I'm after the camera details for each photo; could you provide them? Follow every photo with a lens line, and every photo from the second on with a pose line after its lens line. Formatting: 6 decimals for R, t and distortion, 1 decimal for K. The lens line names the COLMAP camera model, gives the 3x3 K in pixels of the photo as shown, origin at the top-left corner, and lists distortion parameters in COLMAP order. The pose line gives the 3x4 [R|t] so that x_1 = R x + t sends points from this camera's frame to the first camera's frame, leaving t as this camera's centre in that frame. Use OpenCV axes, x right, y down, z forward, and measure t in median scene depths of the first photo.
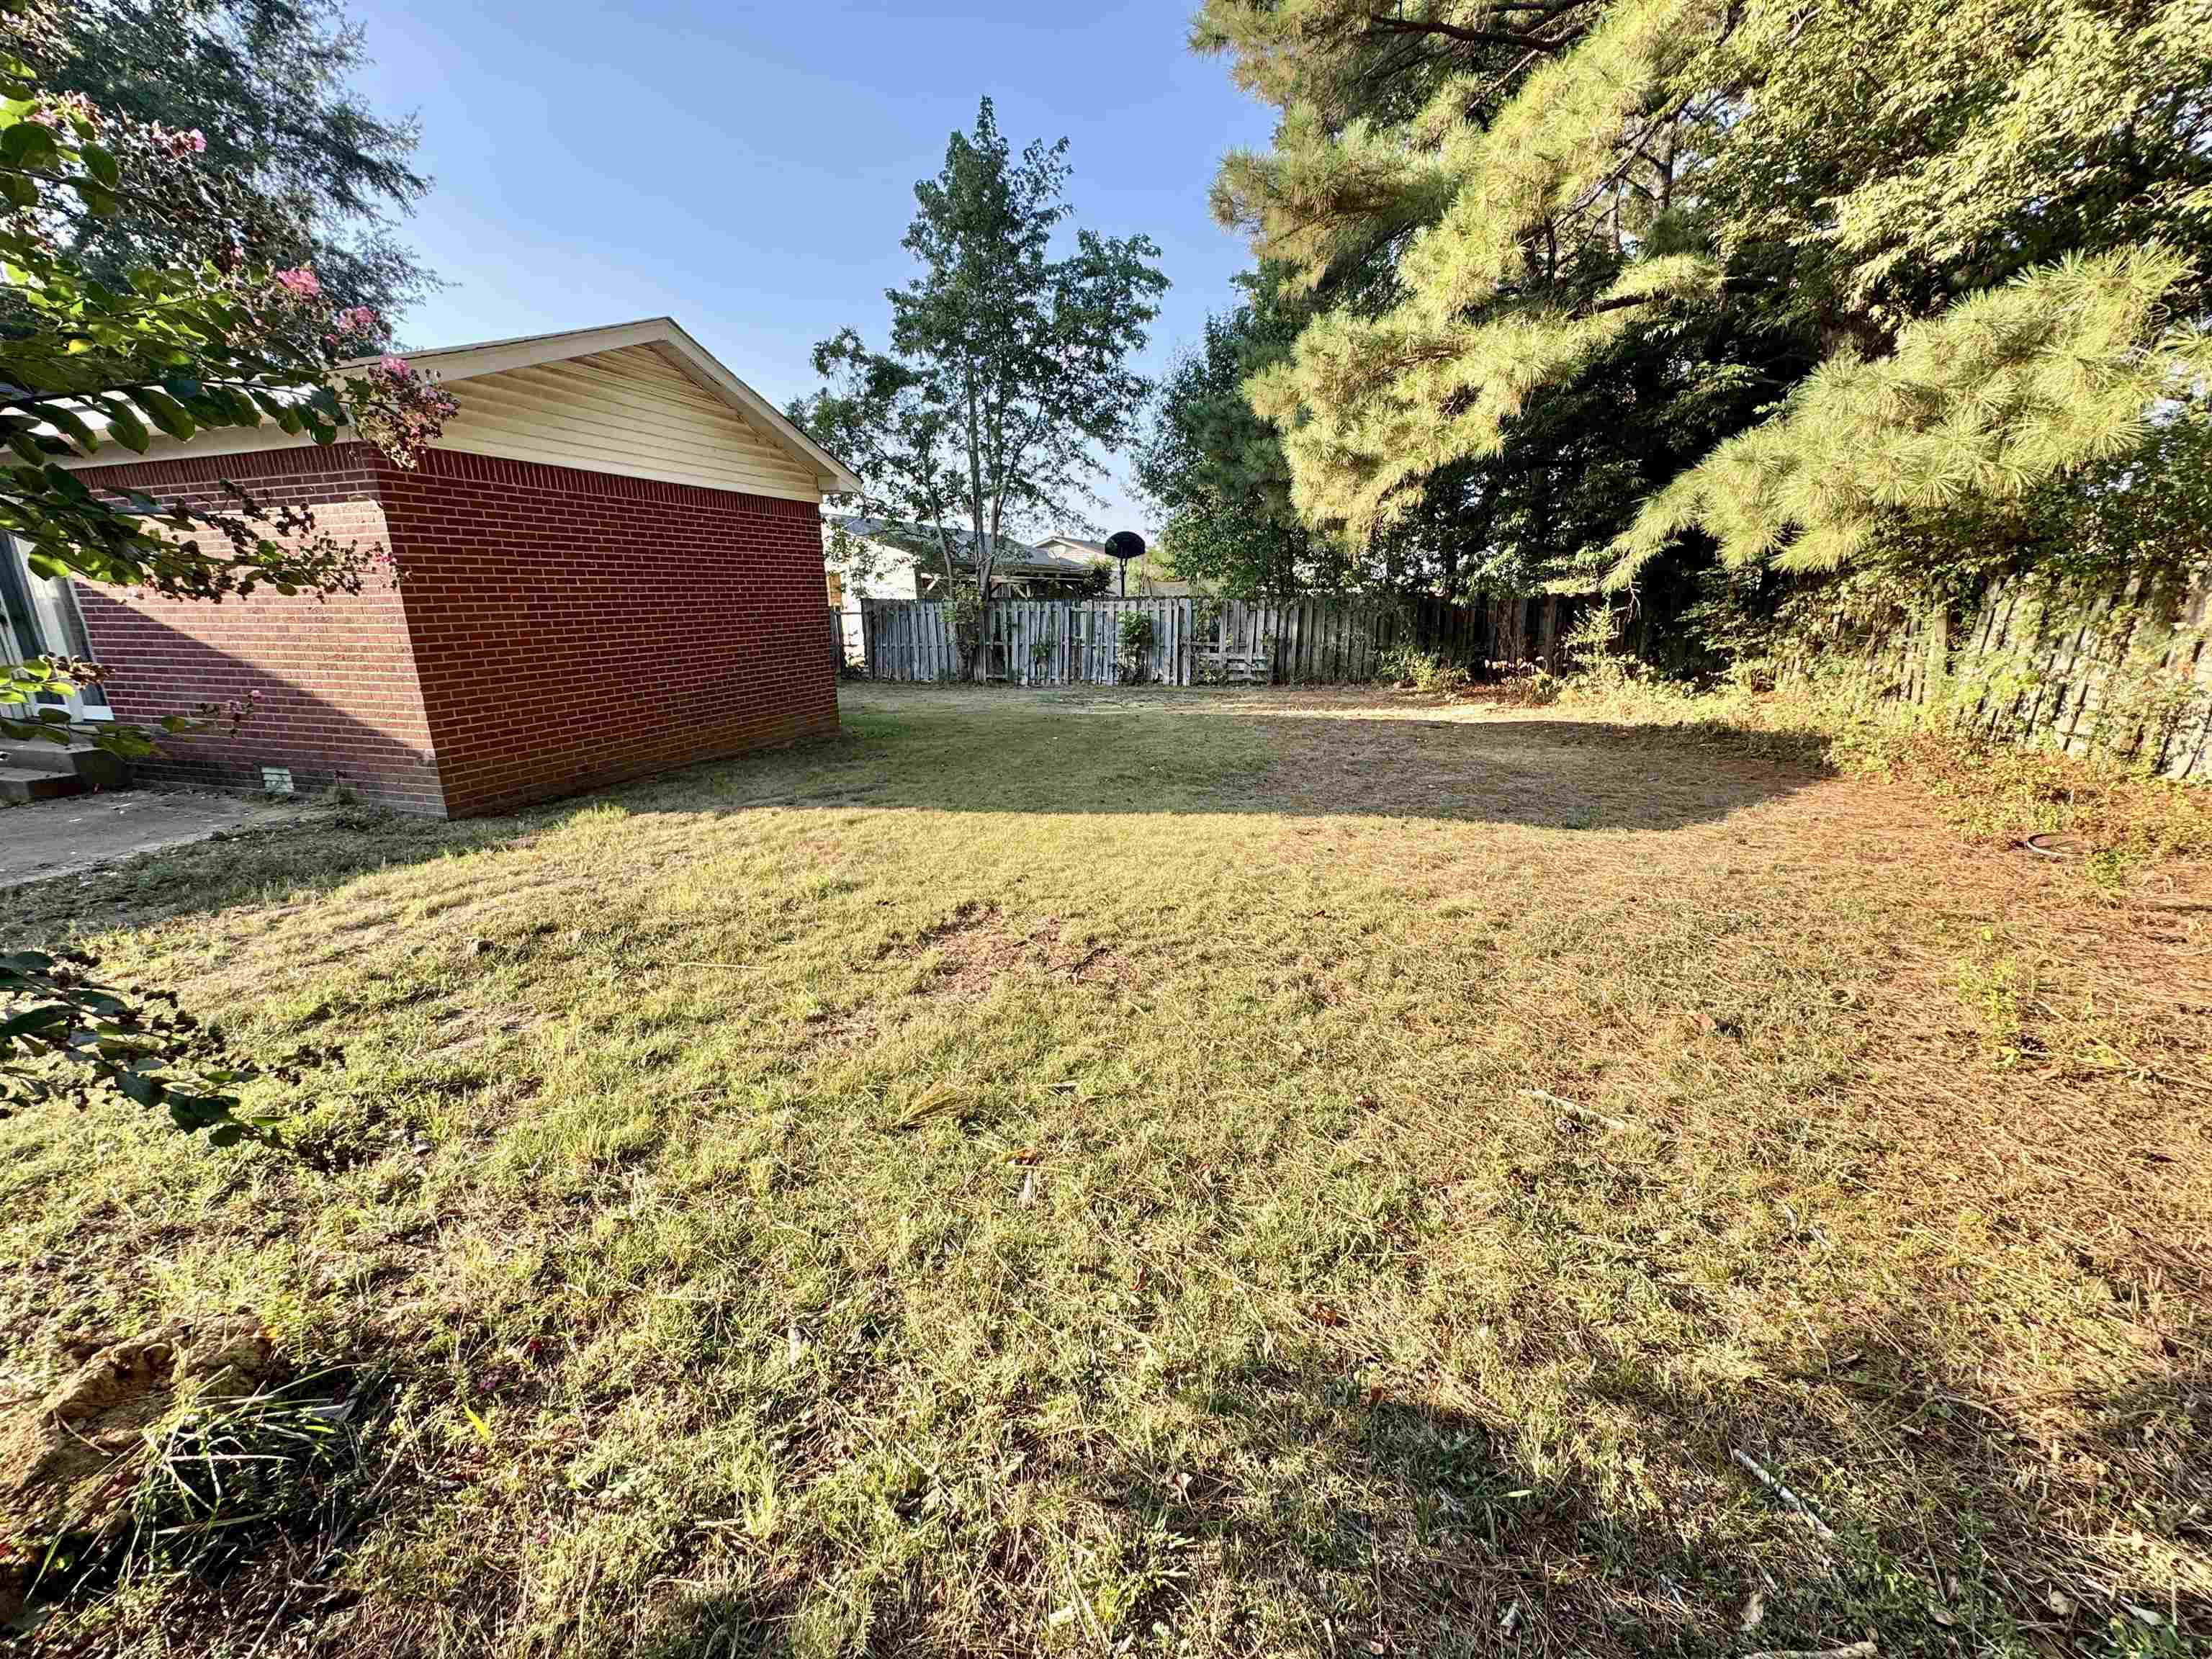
lens RADIAL K [[885.6, 0, 1106.6], [0, 885.6, 826.9], [0, 0, 1]] dist [0.000862, 0.000010]
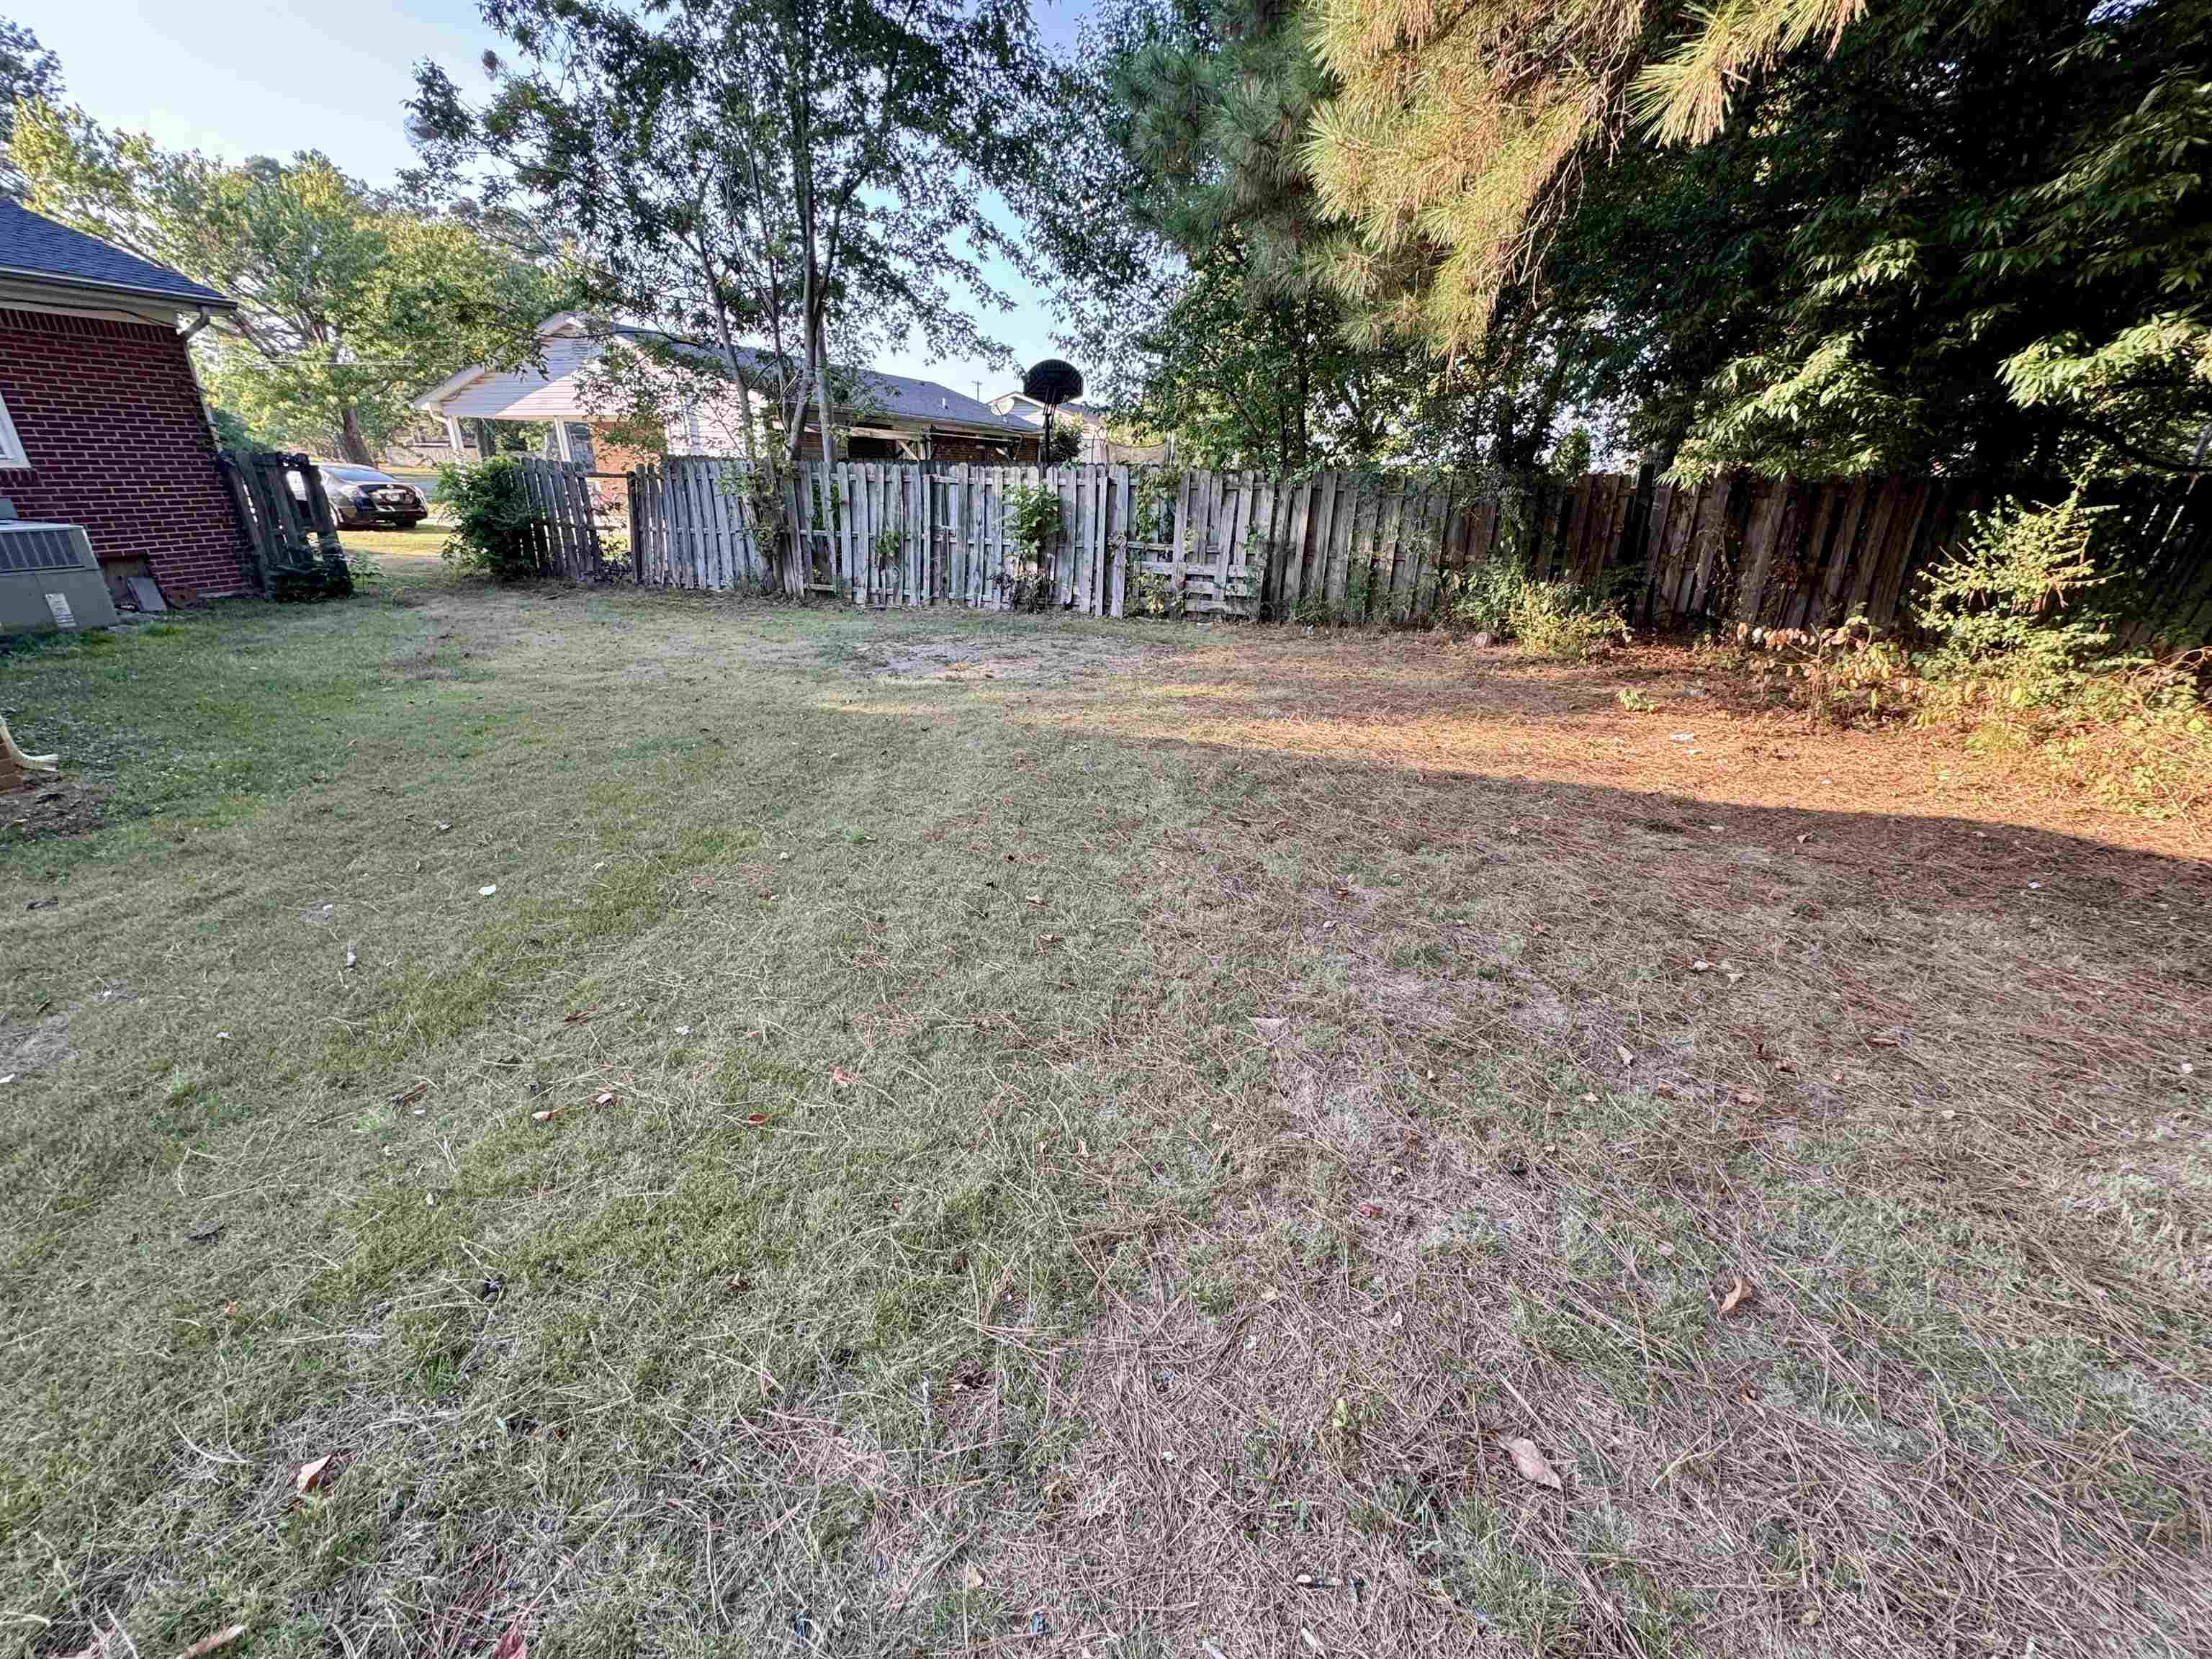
lens RADIAL K [[885.6, 0, 1102.4], [0, 885.6, 837.5], [0, 0, 1]] dist [0.000862, 0.000010]
pose [[0.999588, 0.028544, 0.002905, 0.082239], [-0.028673, 0.990199, 0.136692, -0.091995], [0.001025, -0.136719, 0.990609, 0.380370]]
